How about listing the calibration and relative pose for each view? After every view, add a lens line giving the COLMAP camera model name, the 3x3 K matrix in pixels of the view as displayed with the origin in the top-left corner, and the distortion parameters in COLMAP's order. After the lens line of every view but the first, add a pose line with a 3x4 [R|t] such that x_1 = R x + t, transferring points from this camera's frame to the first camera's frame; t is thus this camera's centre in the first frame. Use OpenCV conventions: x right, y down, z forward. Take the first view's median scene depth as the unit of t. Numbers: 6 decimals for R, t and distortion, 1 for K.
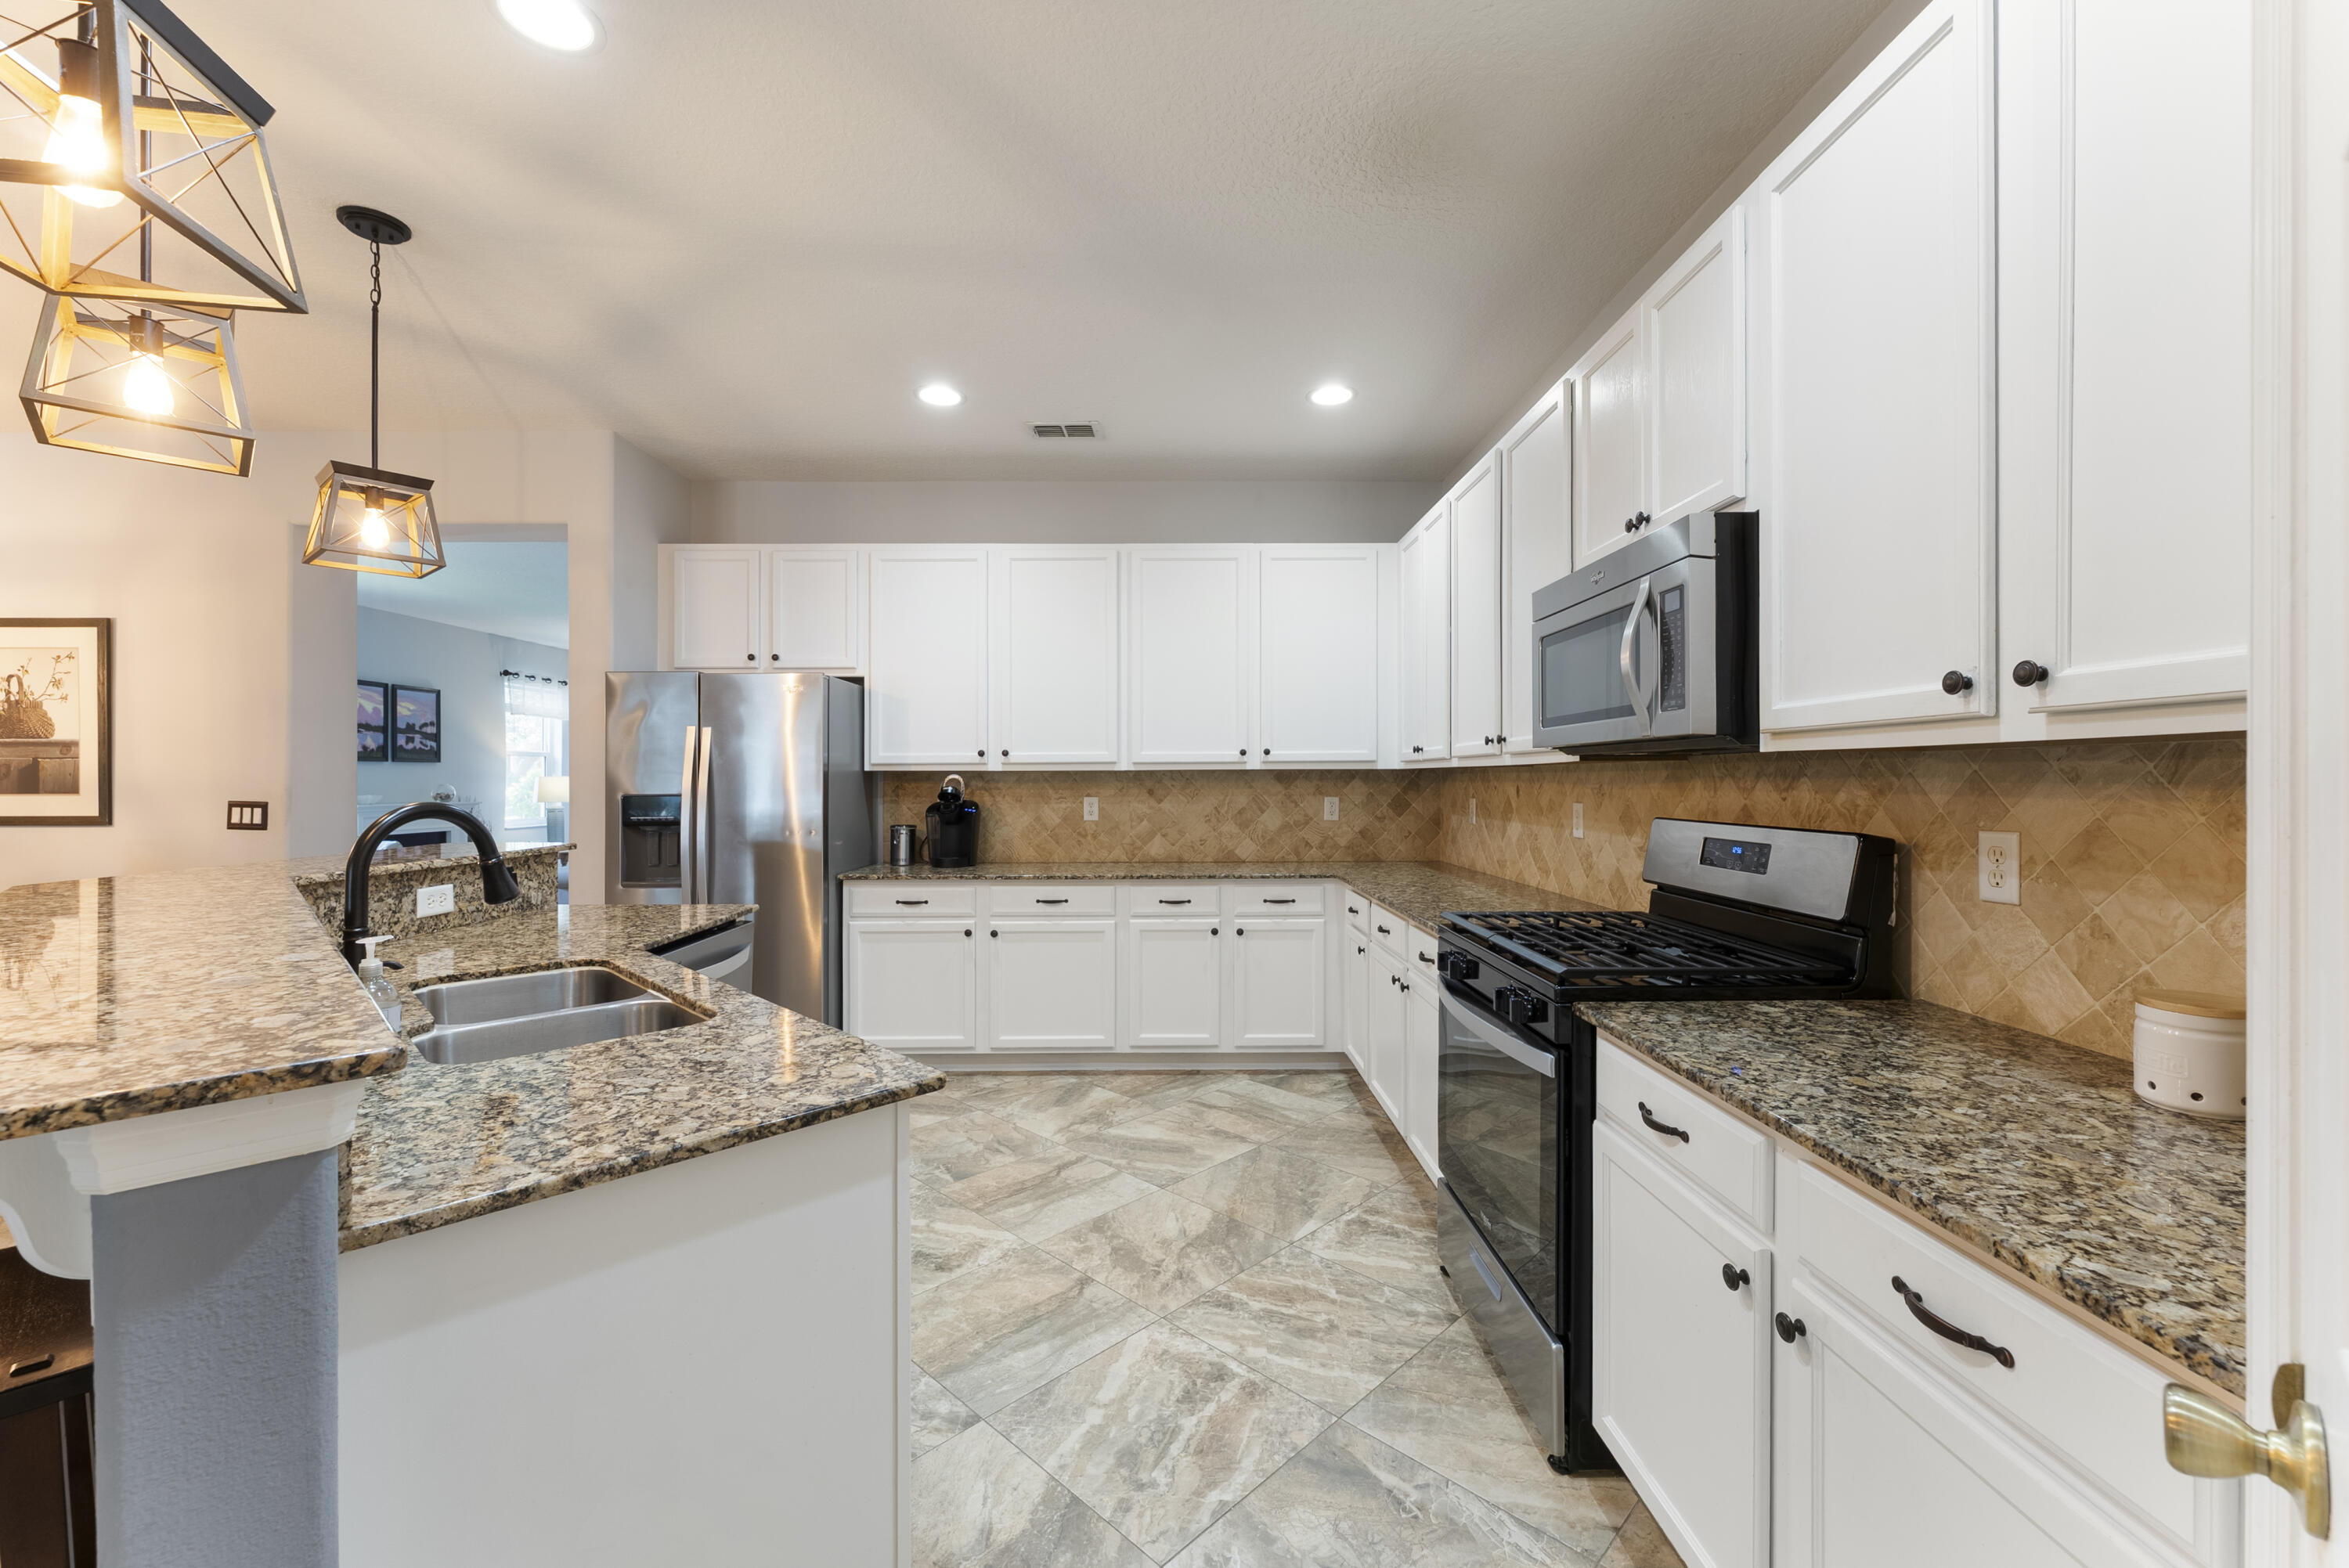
lens RADIAL K [[952.5, 0, 1171.5], [0, 952.5, 765.5], [0, 0, 1]] dist [0.000011, -0.000707]
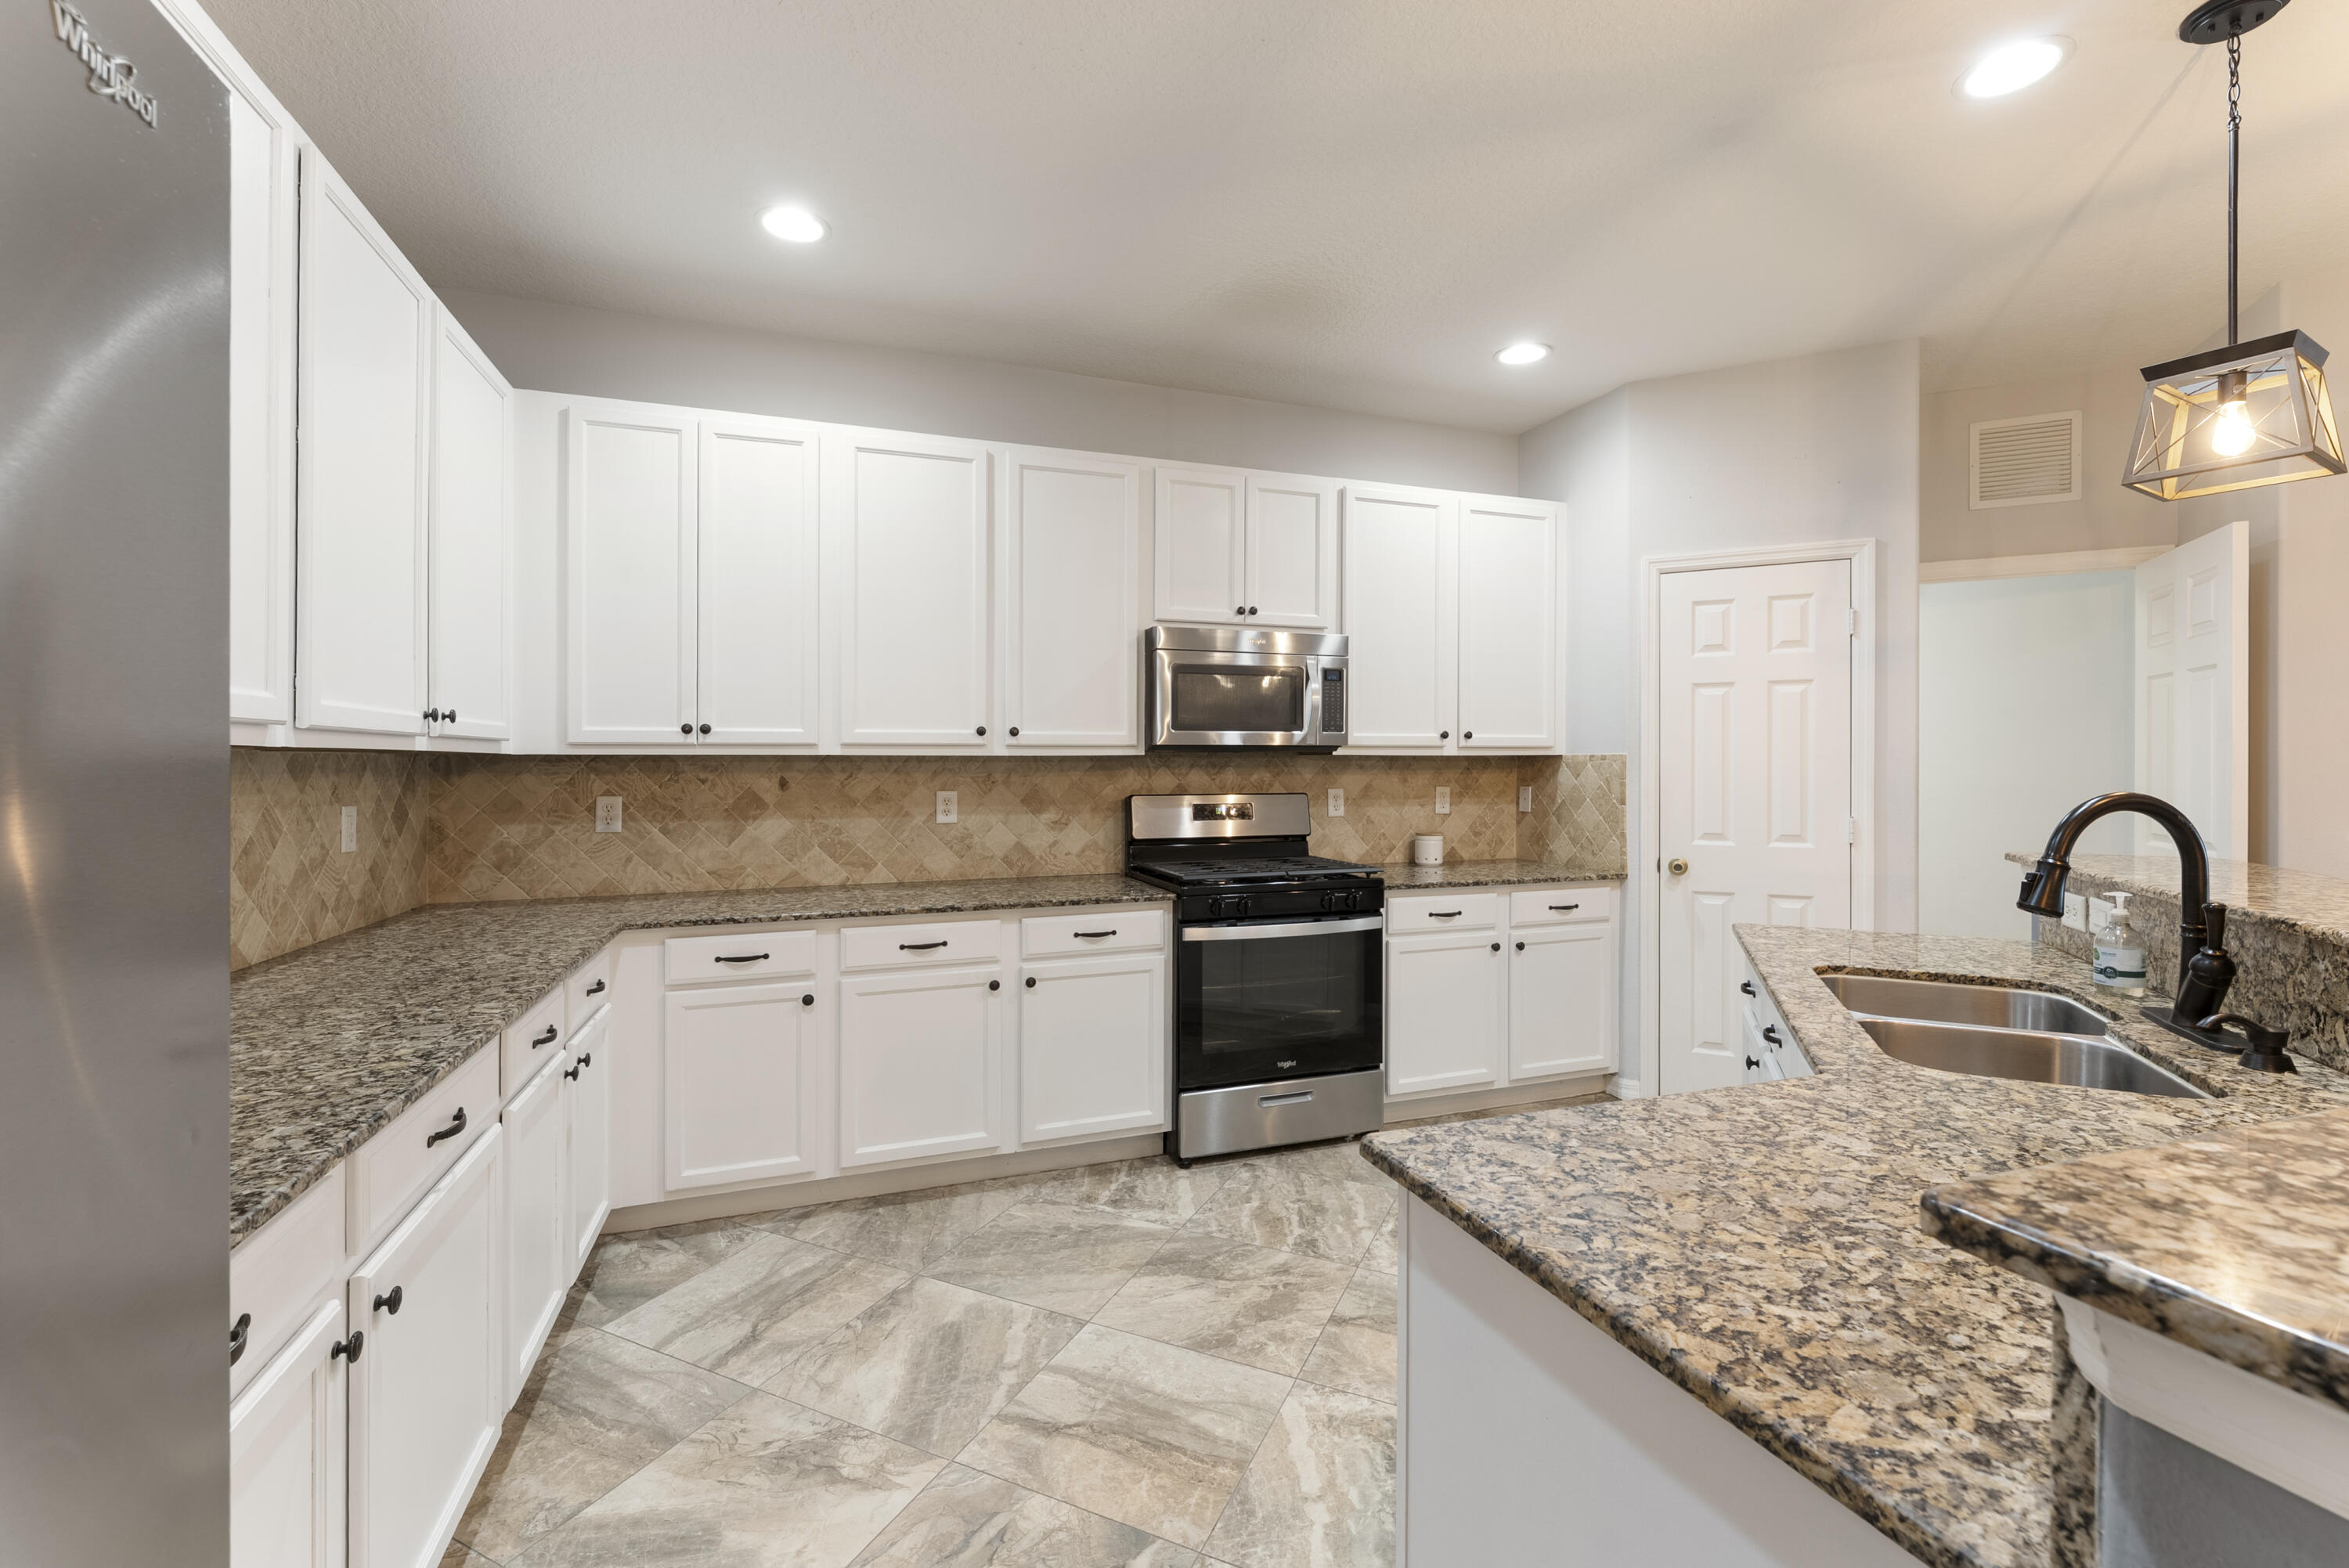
lens RADIAL K [[976.3, 0, 1173.0], [0, 976.3, 773.1], [0, 0, 1]] dist [0.000568, 0.000113]
pose [[-0.337987, -0.002294, 0.941148, -0.623280], [-0.010040, 0.999949, -0.001168, 0.015785], [-0.941097, -0.009844, -0.337992, 1.005790]]
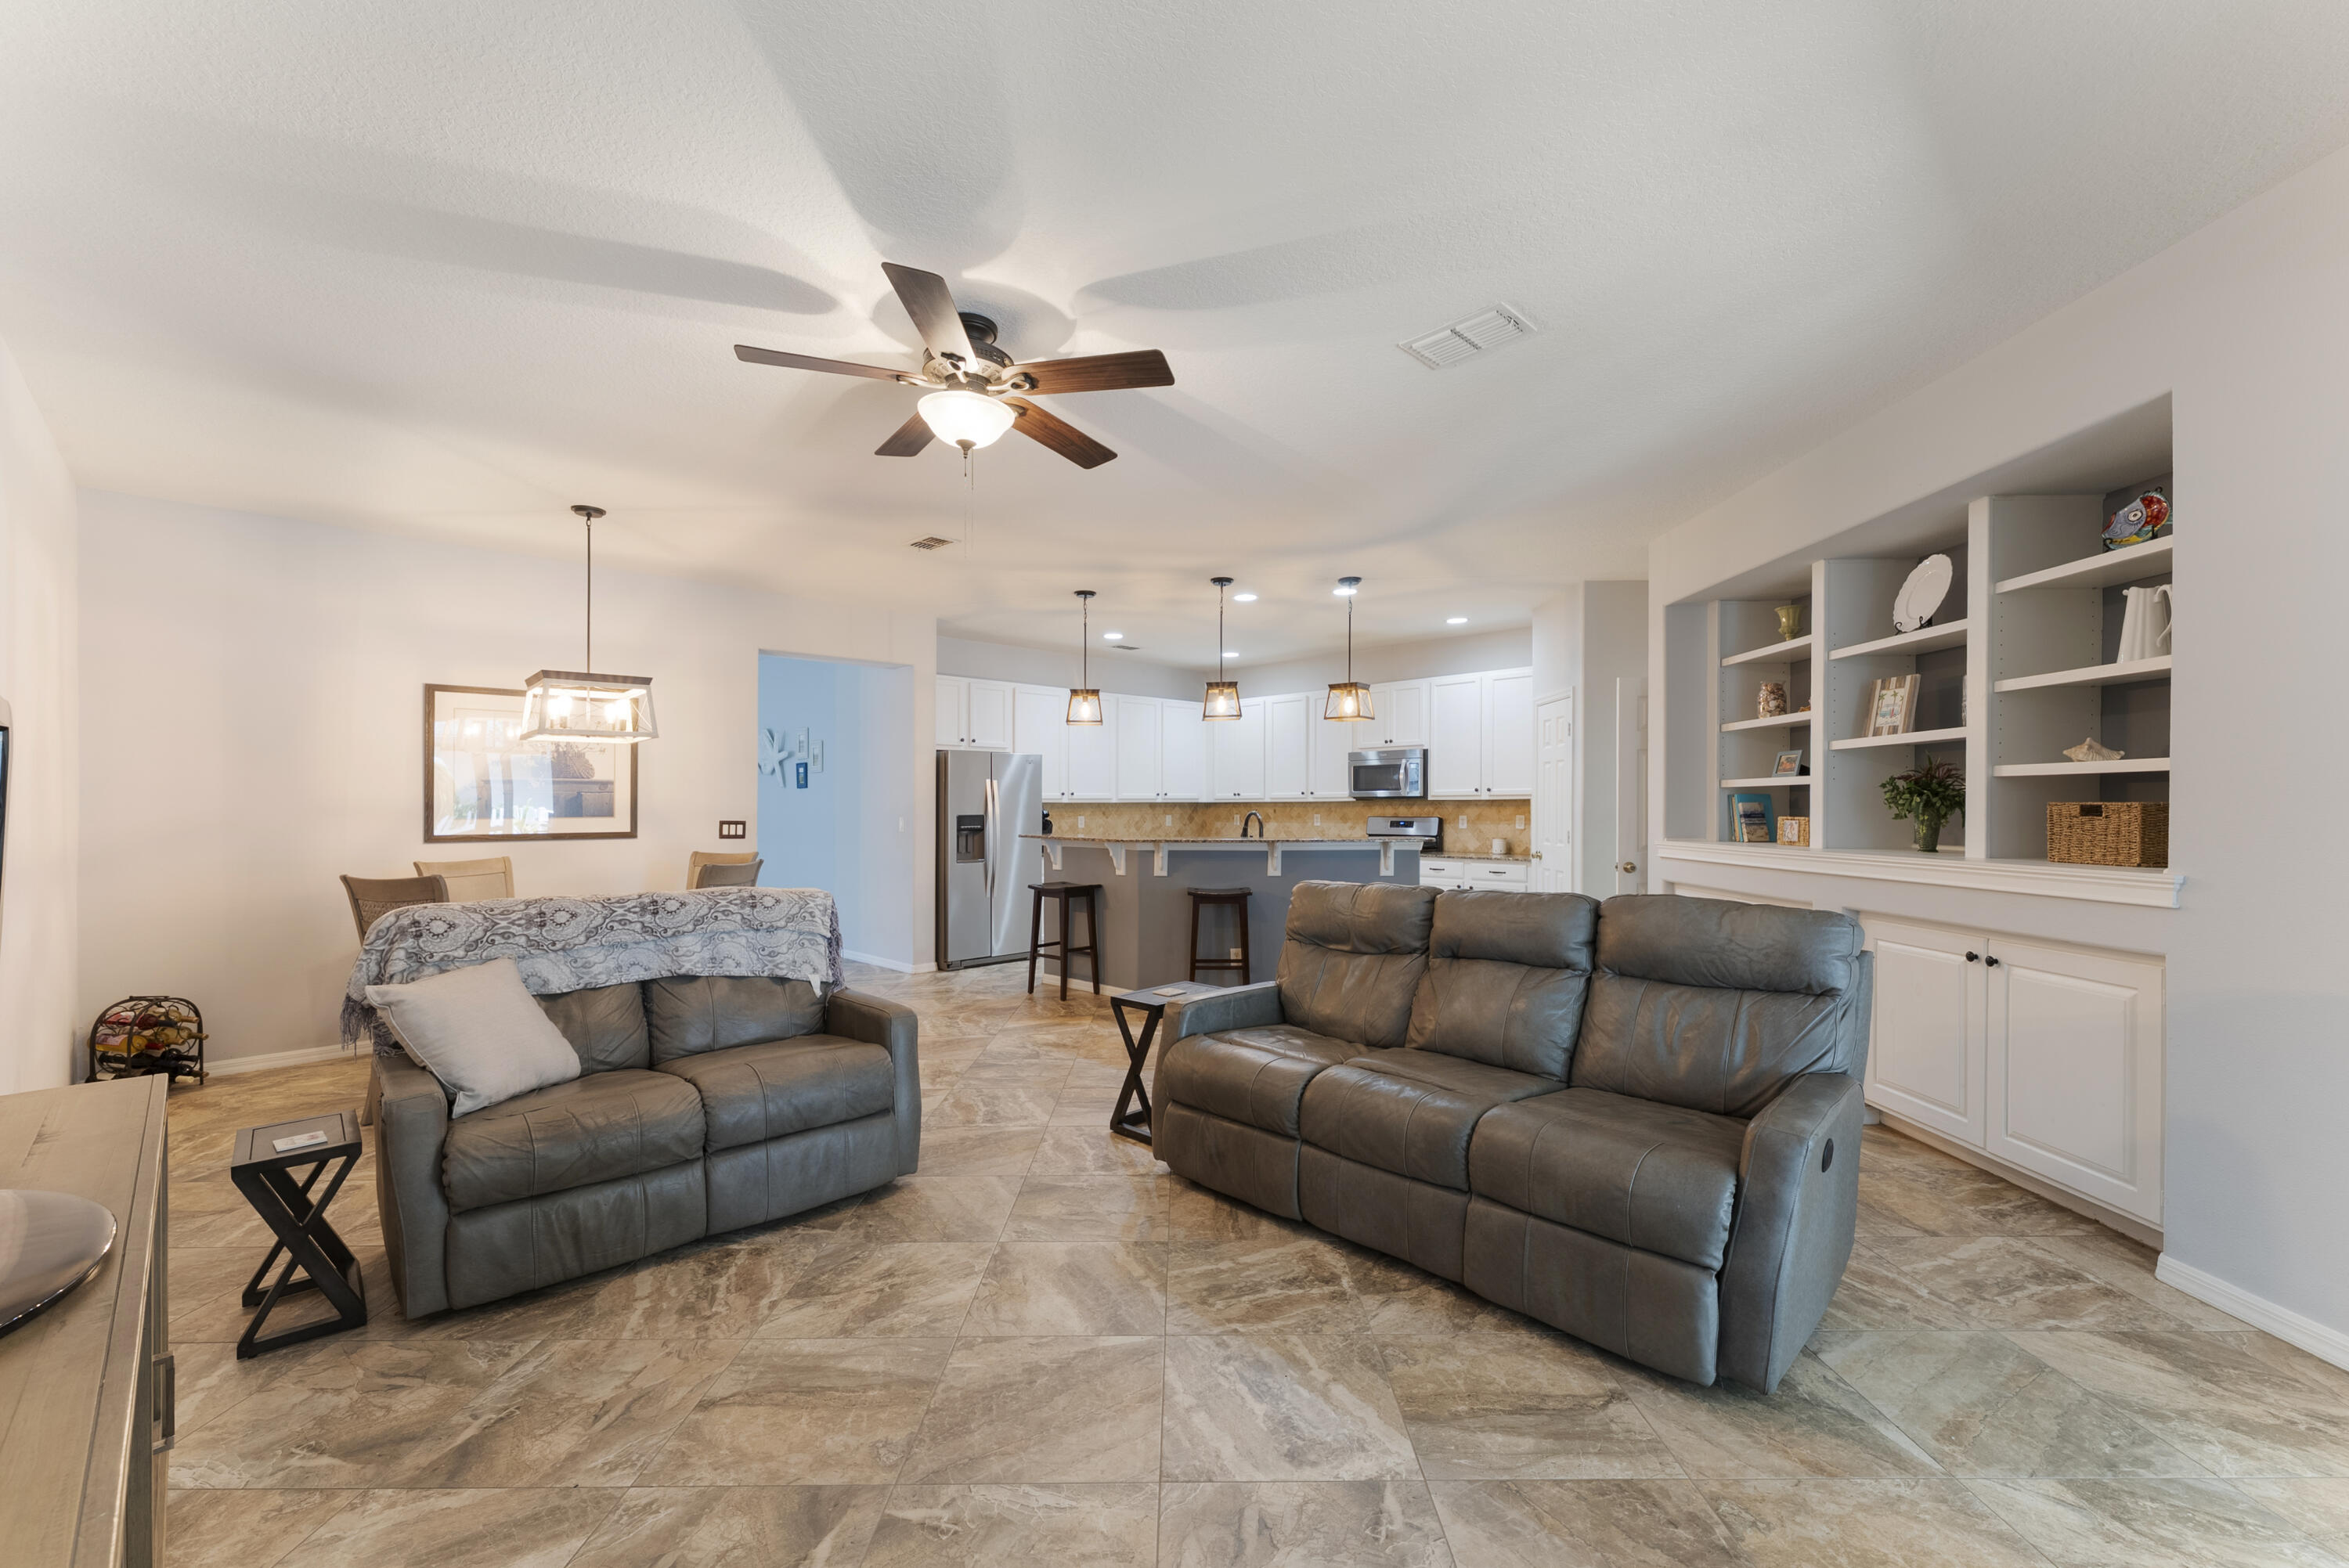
lens RADIAL K [[952.5, 0, 1171.5], [0, 952.5, 765.5], [0, 0, 1]] dist [0.000011, -0.000707]
pose [[0.717432, 0.029940, 0.695985, -1.777189], [-0.006727, 0.999327, -0.036055, -0.002477], [-0.696596, 0.021185, 0.717151, -0.748617]]
